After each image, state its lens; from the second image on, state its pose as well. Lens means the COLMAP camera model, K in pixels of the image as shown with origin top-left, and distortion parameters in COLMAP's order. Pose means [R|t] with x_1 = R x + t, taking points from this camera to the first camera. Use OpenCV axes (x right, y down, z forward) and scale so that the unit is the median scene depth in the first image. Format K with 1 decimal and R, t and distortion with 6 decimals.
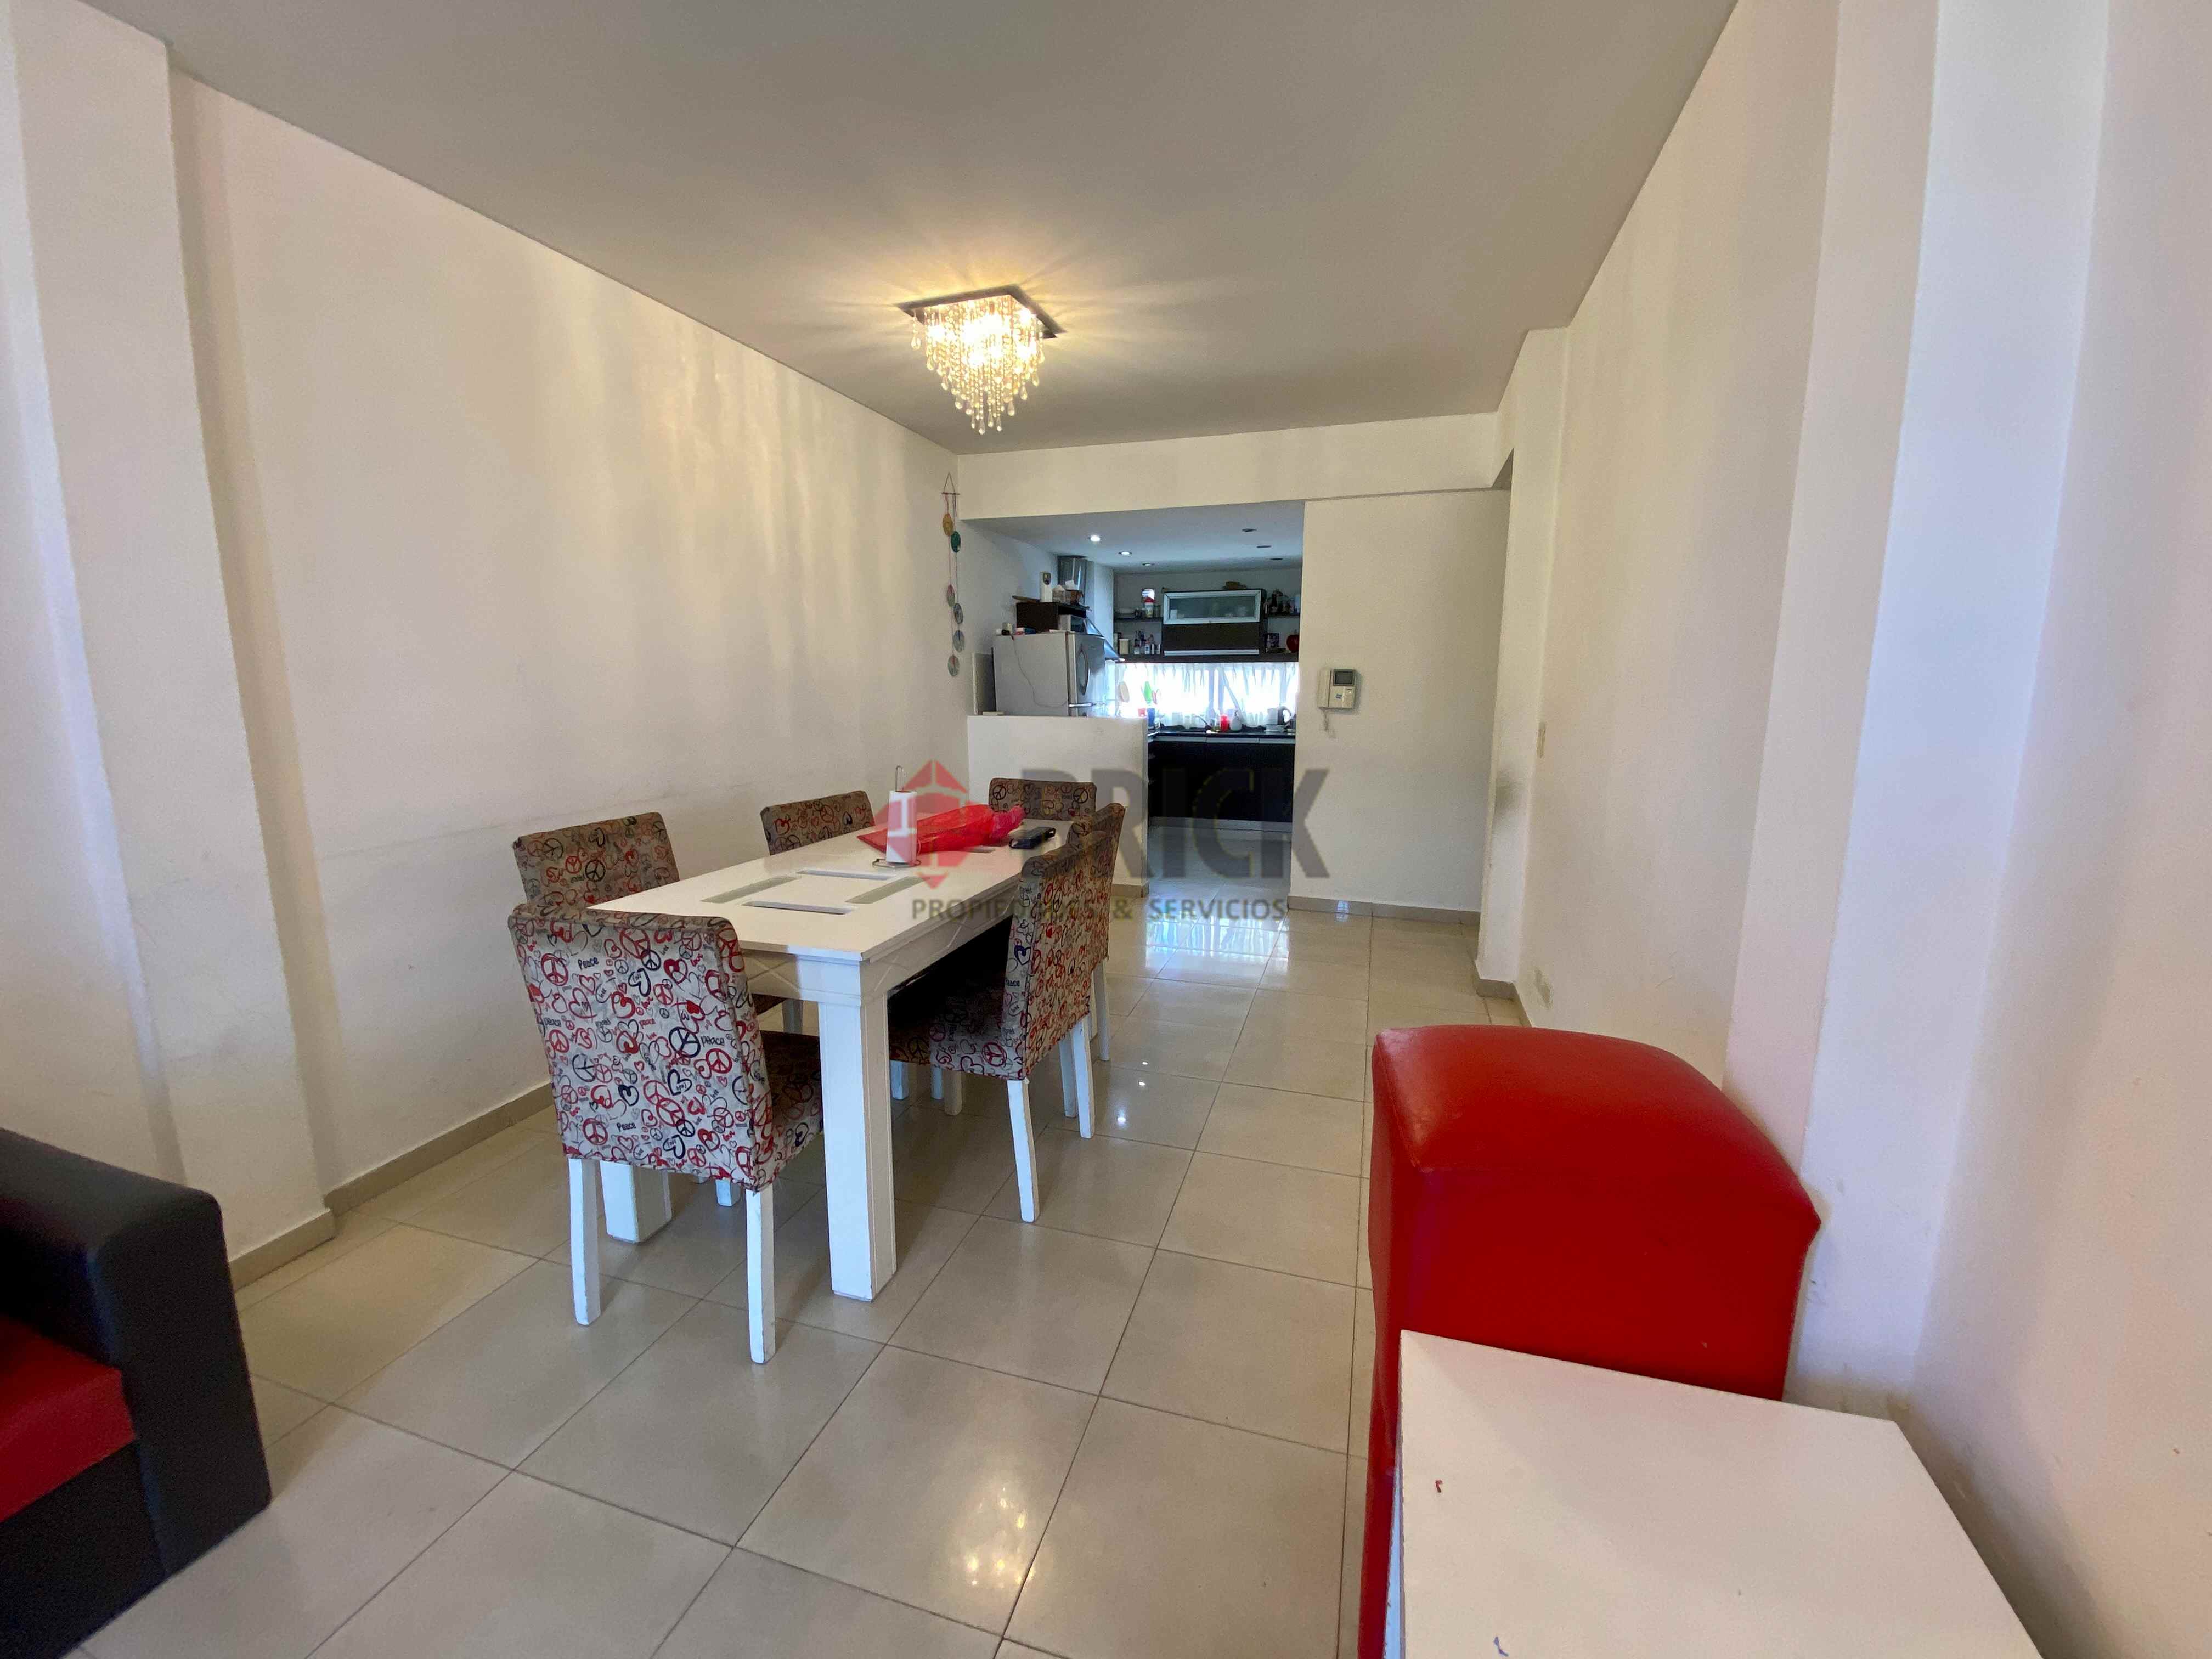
lens RADIAL K [[905.5, 0, 1104.1], [0, 905.5, 829.9], [0, 0, 1]] dist [0.009298, -0.001322]
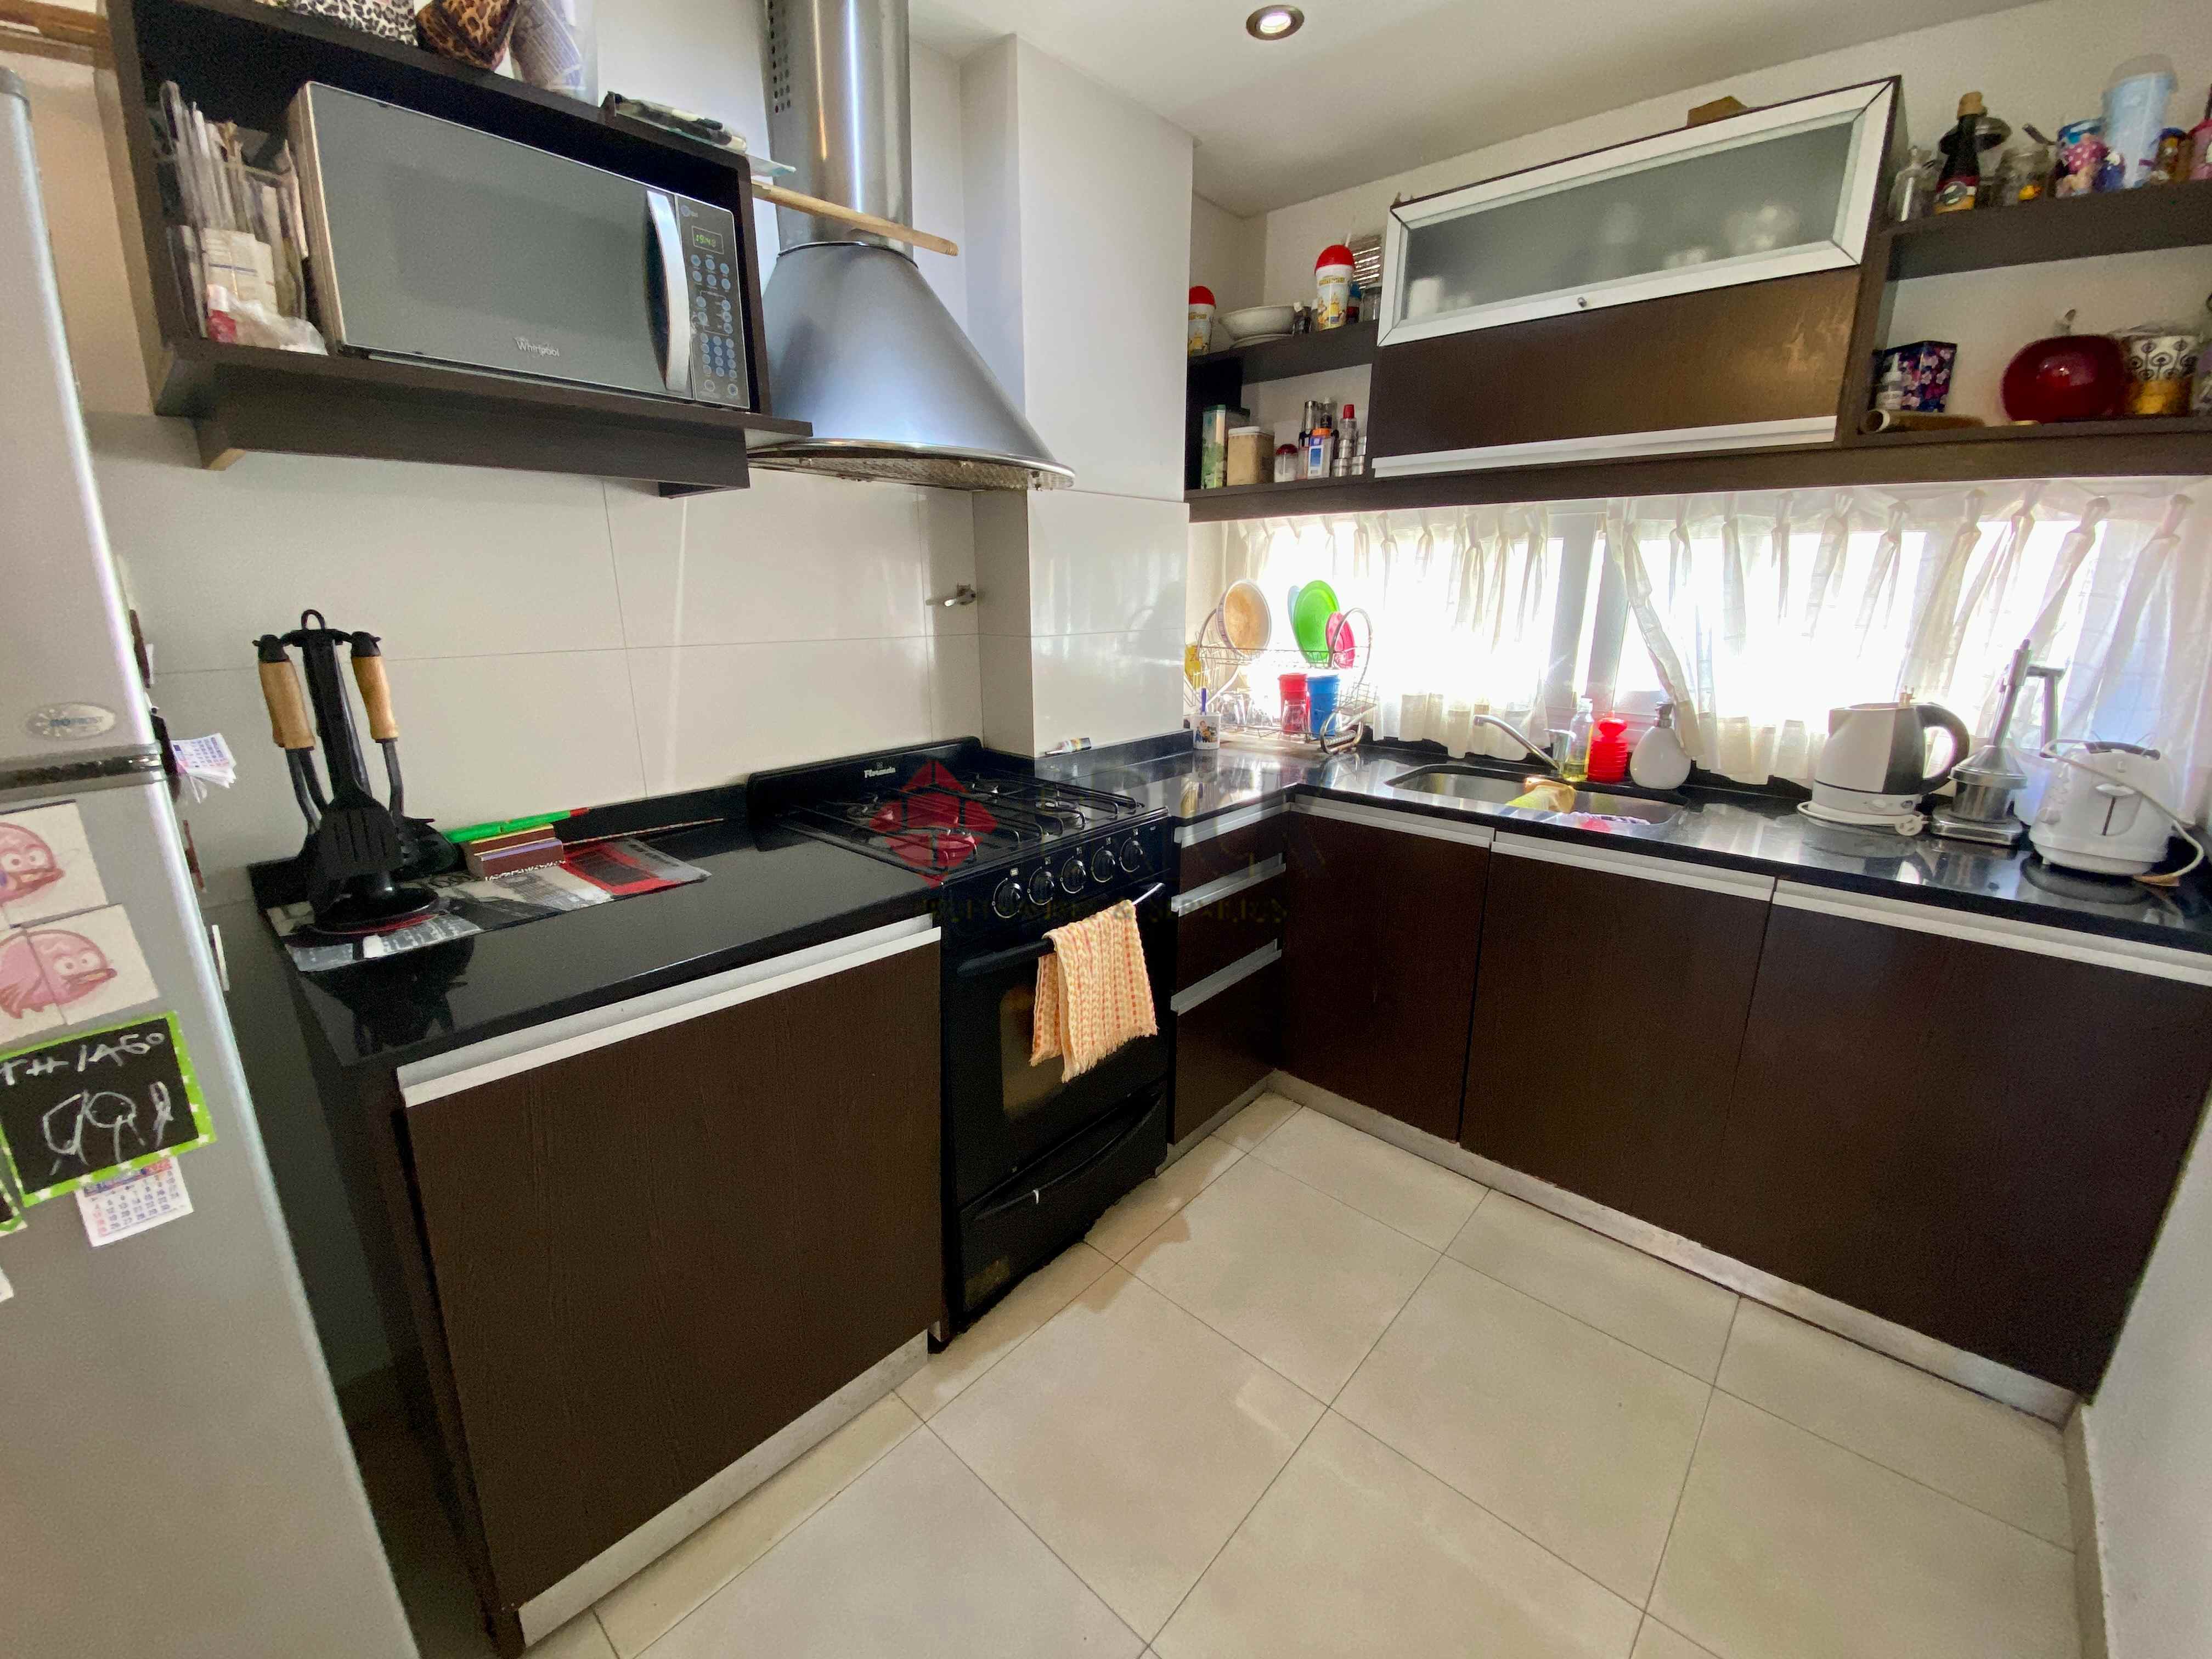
lens RADIAL K [[905.5, 0, 1110.6], [0, 905.5, 814.2], [0, 0, 1]] dist [0.009298, -0.001322]
pose [[0.916601, 0.100571, -0.386948, 0.107105], [-0.070488, 0.993334, 0.091204, -0.114899], [0.393541, -0.056322, 0.917580, 0.723038]]
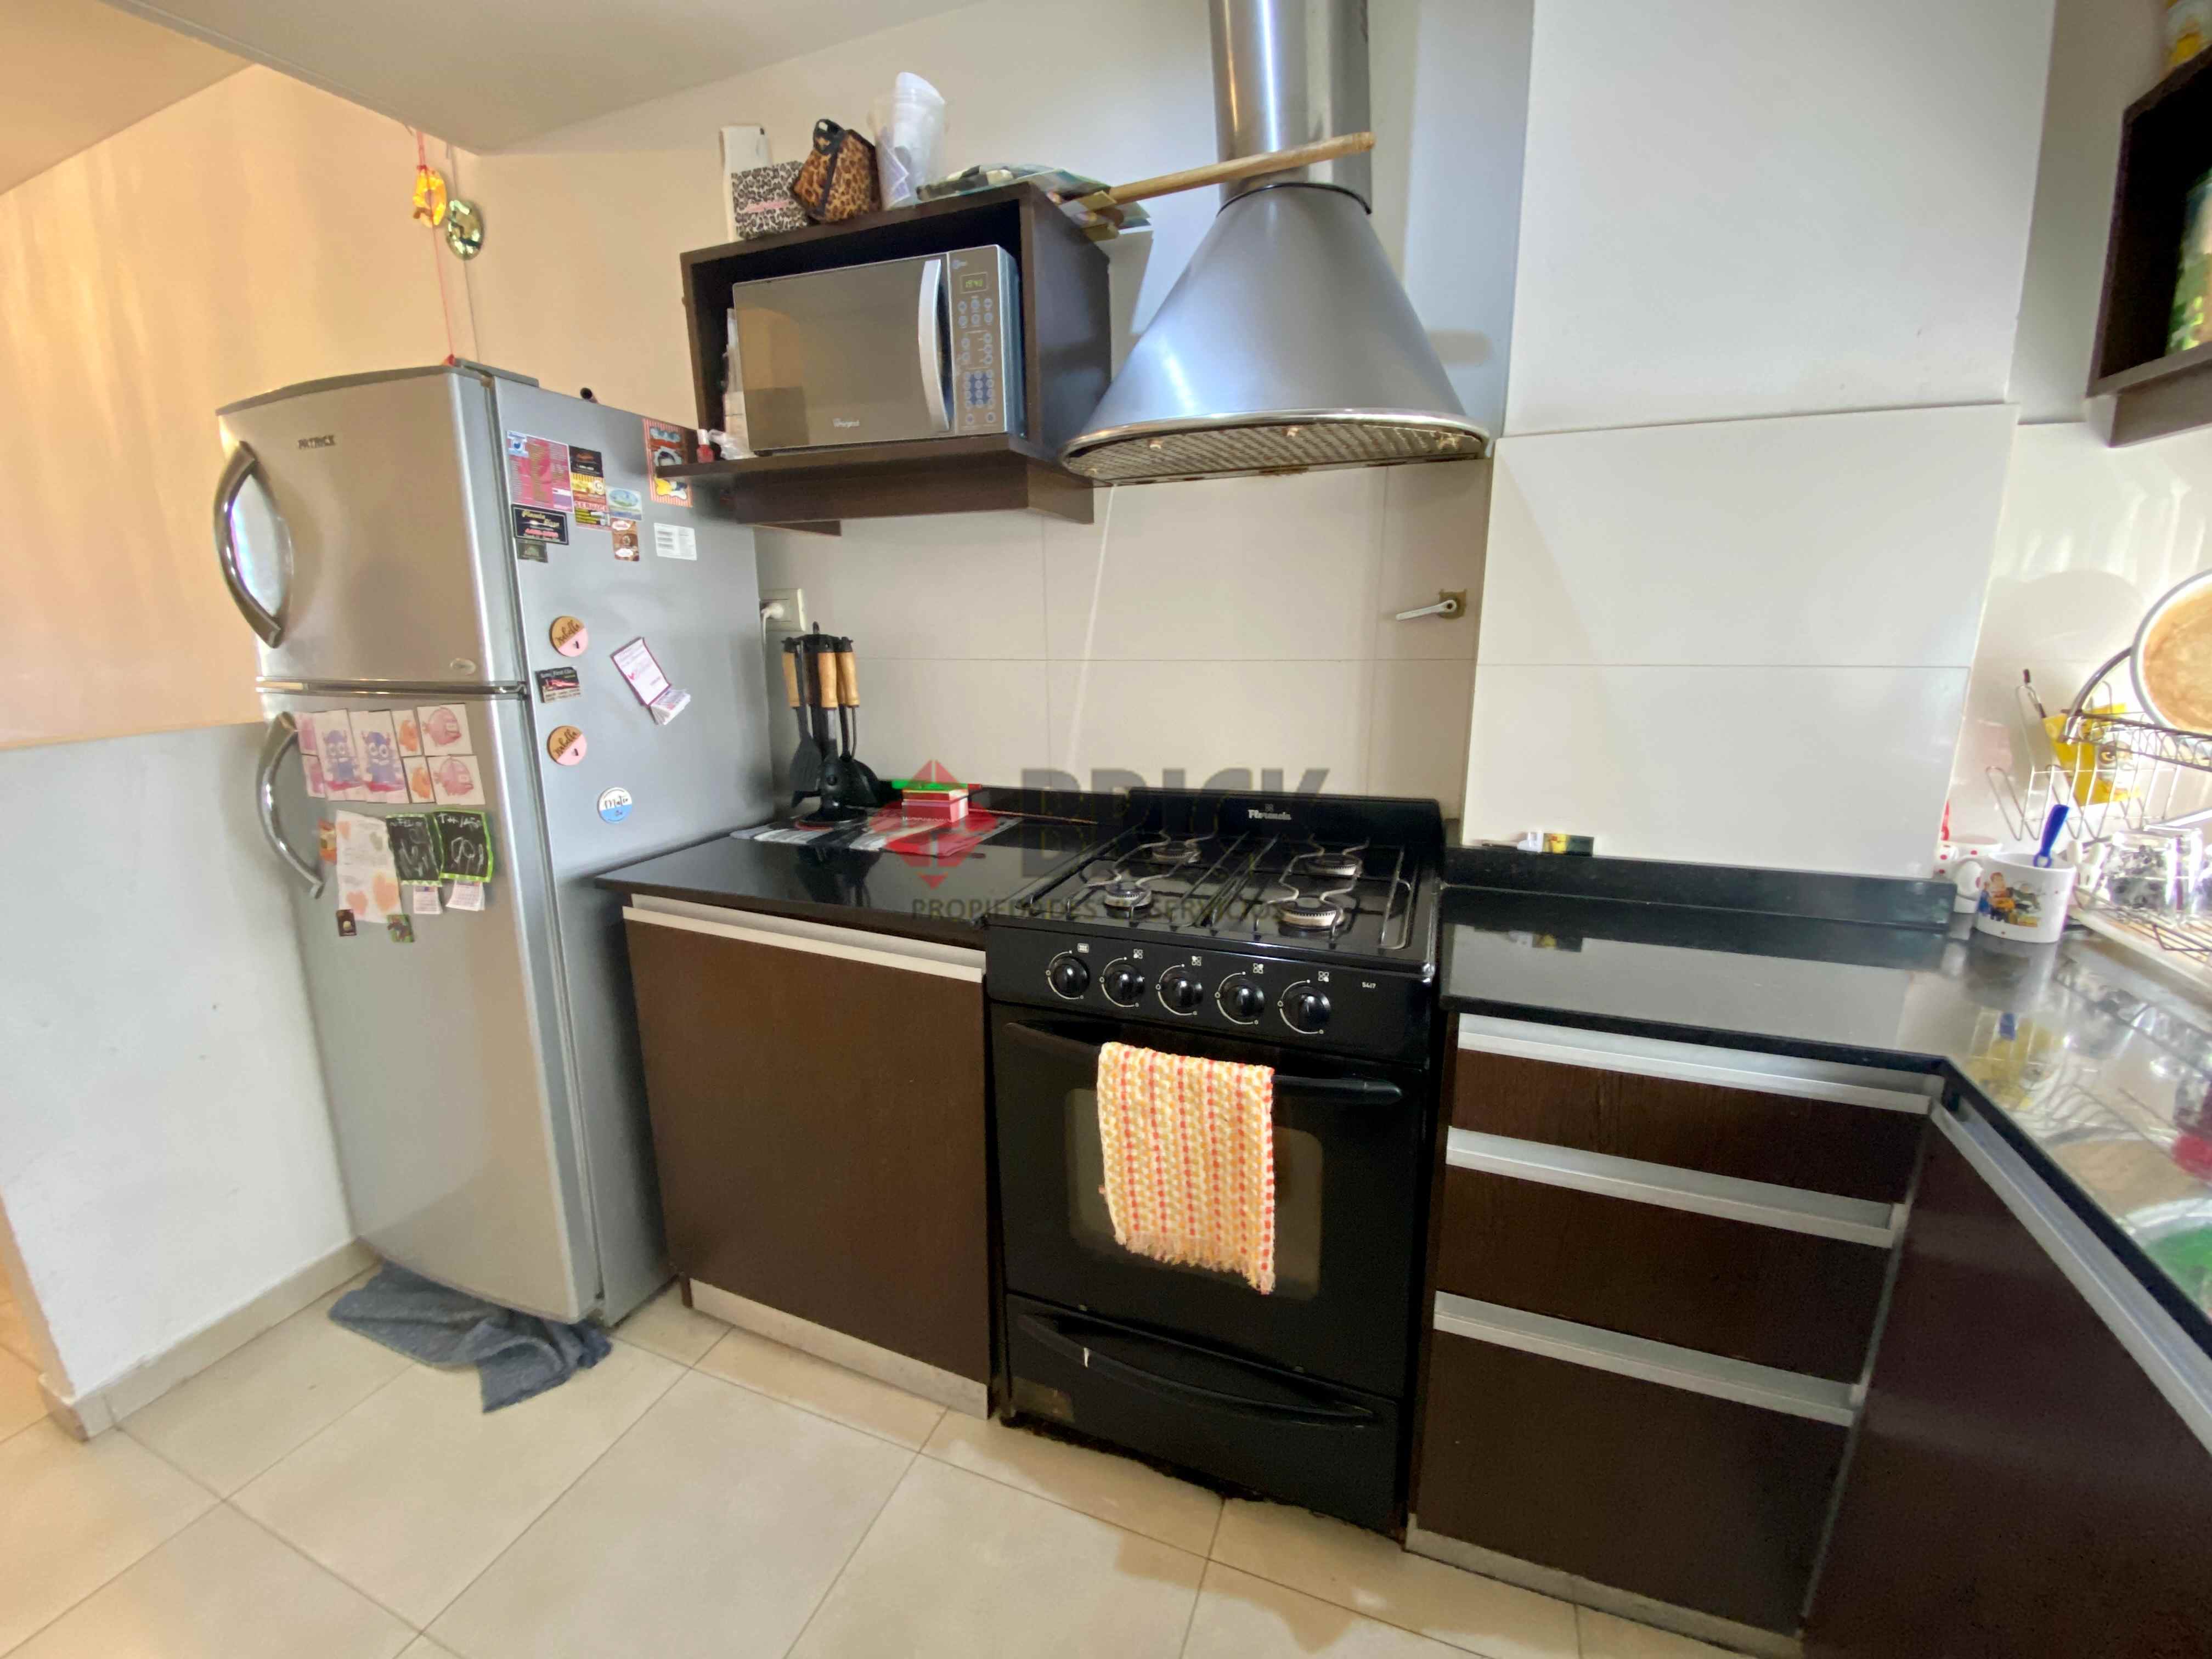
lens RADIAL K [[905.5, 0, 1120.5], [0, 905.5, 814.6], [0, 0, 1]] dist [0.009298, -0.001322]
pose [[-0.053170, 0.218377, -0.974415, 0.160363], [-0.158312, 0.961611, 0.224146, -0.141477], [0.985957, 0.166179, -0.016557, 0.896824]]
